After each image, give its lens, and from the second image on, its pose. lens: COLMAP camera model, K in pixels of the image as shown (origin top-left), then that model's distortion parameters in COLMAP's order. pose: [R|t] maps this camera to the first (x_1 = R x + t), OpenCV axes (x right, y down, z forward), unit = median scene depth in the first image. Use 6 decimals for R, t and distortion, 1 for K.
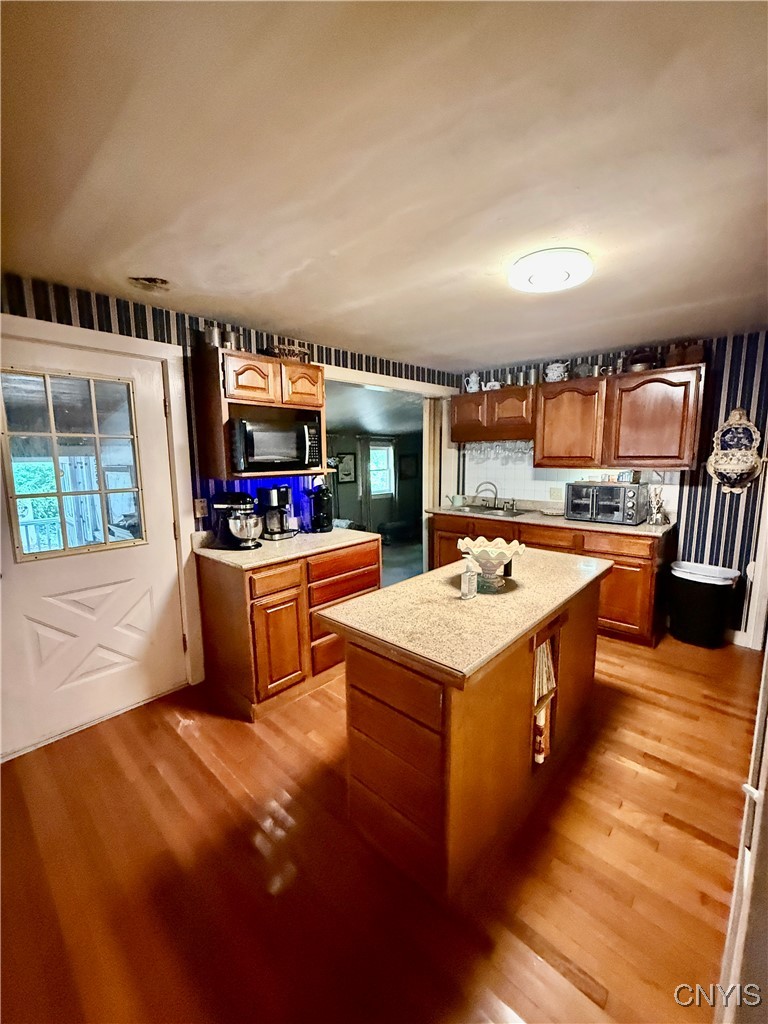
lens RADIAL K [[410.5, 0, 381.4], [0, 410.5, 511.7], [0, 0, 1]] dist [0.003847, -0.000210]
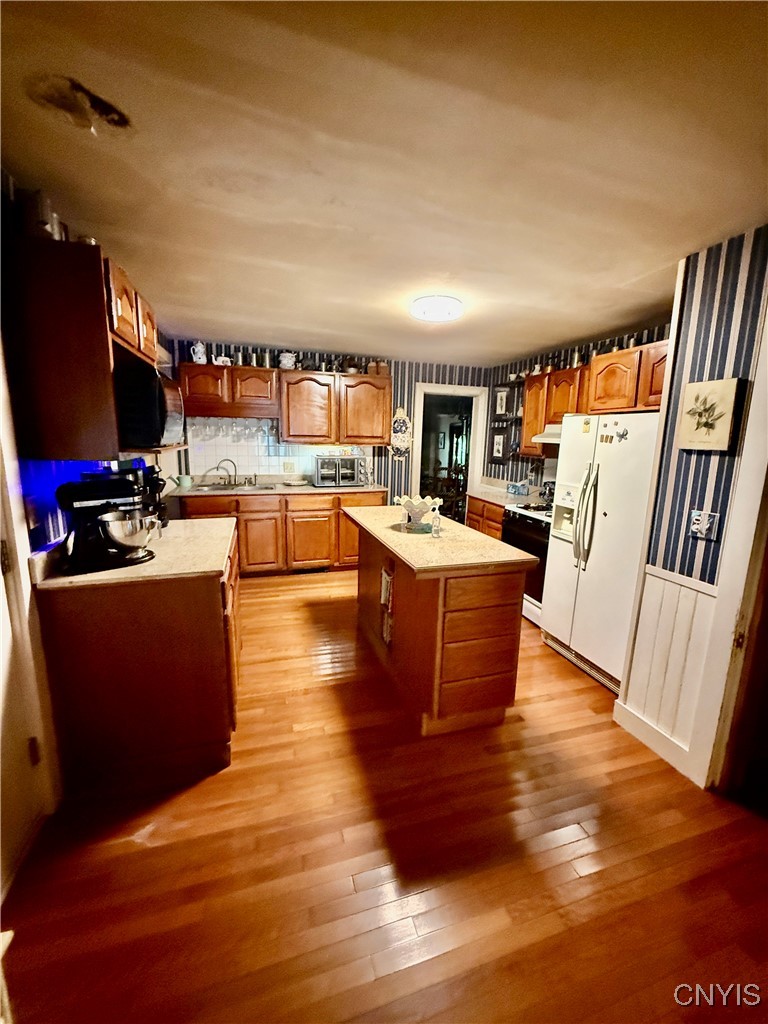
lens RADIAL K [[410.5, 0, 380.6], [0, 410.5, 512.0], [0, 0, 1]] dist [0.003847, -0.000210]
pose [[0.499699, -0.138309, 0.855086, -0.580764], [0.094694, 0.989976, 0.104790, -0.019835], [-0.861008, 0.028608, 0.507787, 0.245494]]
